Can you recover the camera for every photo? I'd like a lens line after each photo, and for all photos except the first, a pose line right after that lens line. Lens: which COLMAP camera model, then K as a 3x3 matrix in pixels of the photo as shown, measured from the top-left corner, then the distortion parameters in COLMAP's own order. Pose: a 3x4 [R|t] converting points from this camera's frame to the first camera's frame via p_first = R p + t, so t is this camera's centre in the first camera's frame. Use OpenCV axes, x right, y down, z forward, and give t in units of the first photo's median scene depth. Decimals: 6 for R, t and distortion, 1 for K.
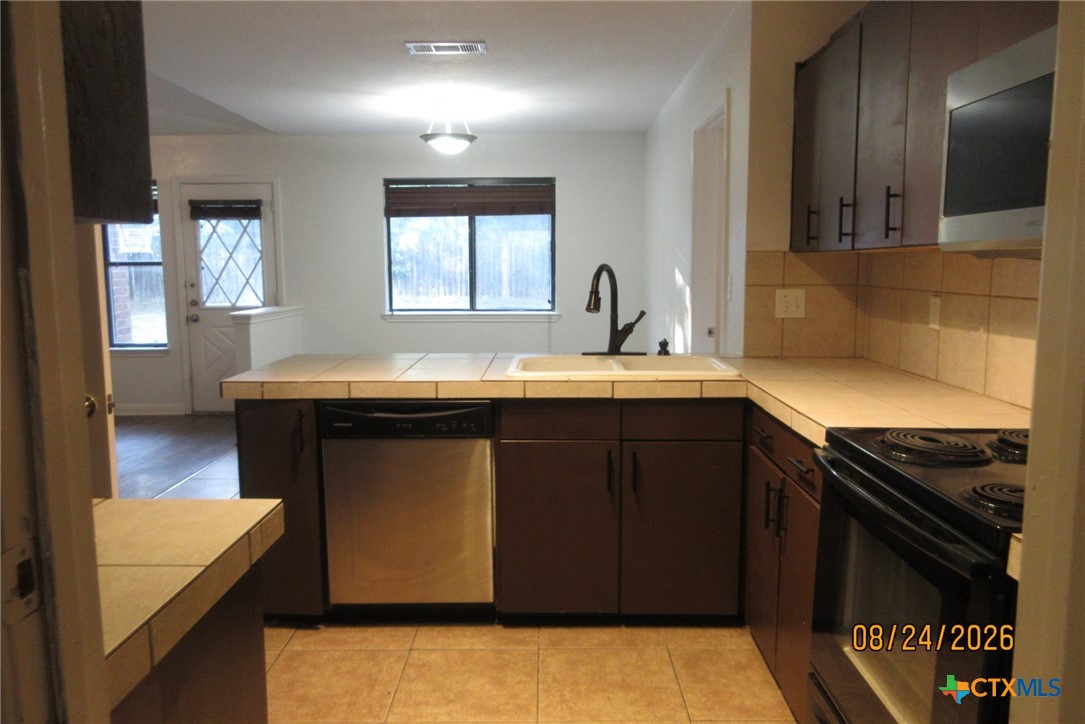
lens RADIAL K [[806.3, 0, 546.3], [0, 806.3, 354.7], [0, 0, 1]] dist [-0.006823, 0.034789]
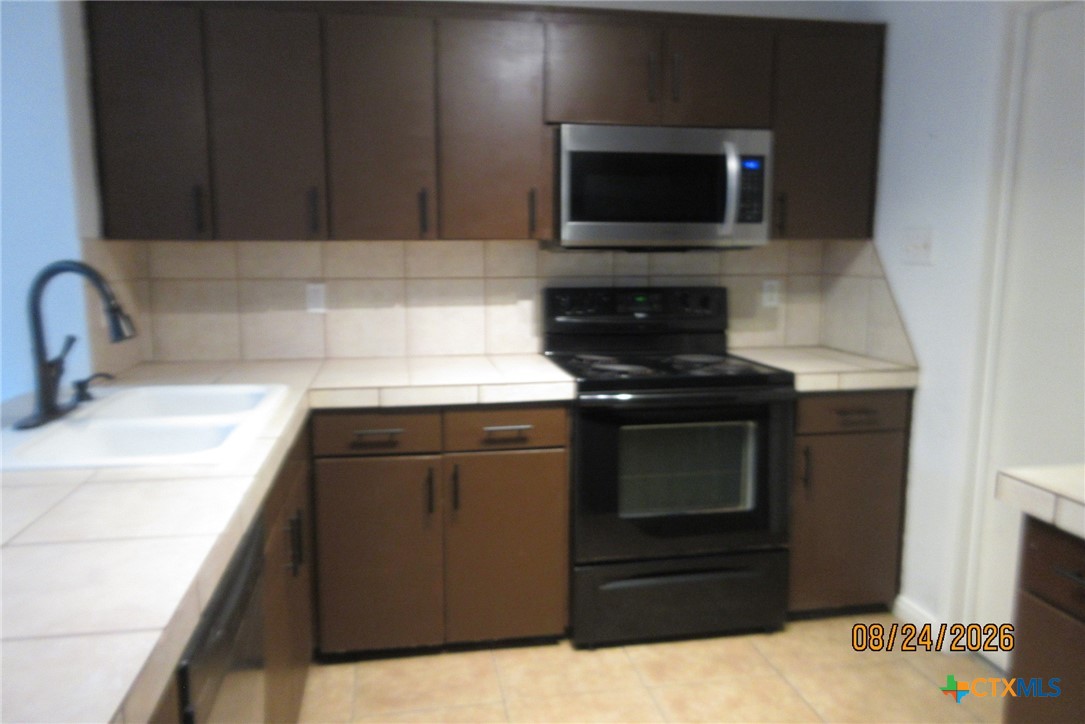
lens RADIAL K [[806.3, 0, 546.3], [0, 806.3, 354.7], [0, 0, 1]] dist [-0.006823, 0.034789]
pose [[-0.180012, -0.136737, 0.974114, -0.607298], [0.117507, 0.980211, 0.159308, -0.107321], [-0.976621, 0.143143, -0.160382, 0.826984]]
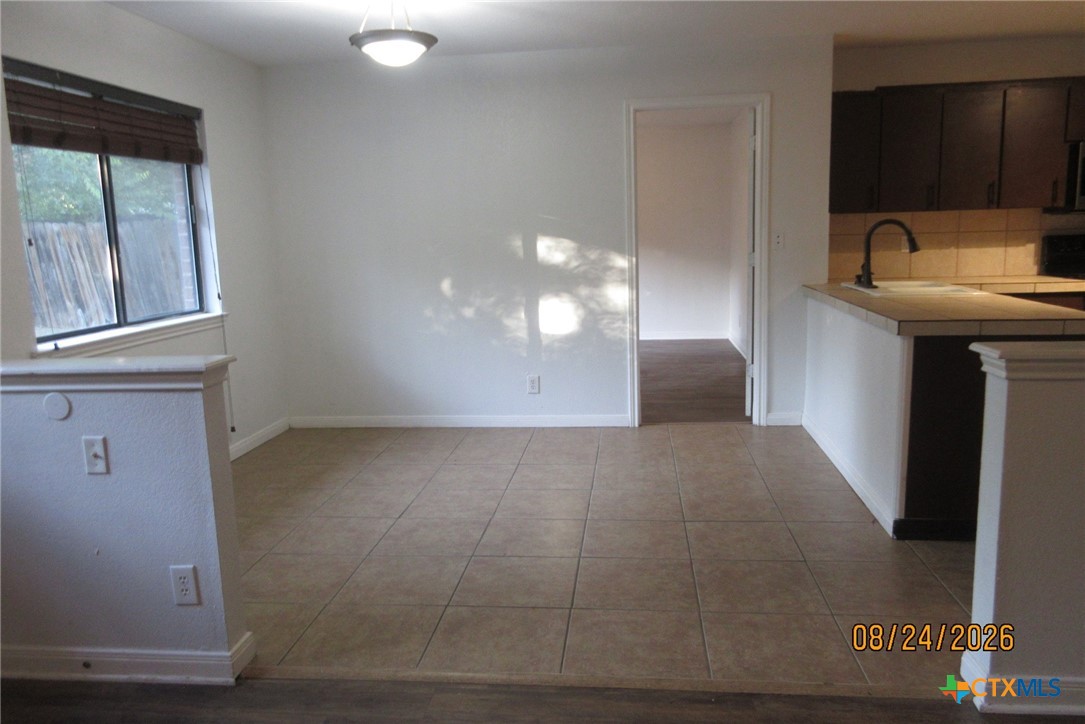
lens RADIAL K [[806.3, 0, 546.3], [0, 806.3, 354.7], [0, 0, 1]] dist [-0.006823, 0.034789]
pose [[0.101315, -0.153541, 0.982935, -1.506389], [0.140926, 0.980270, 0.138599, -0.173488], [-0.984822, 0.124479, 0.120954, 1.565076]]
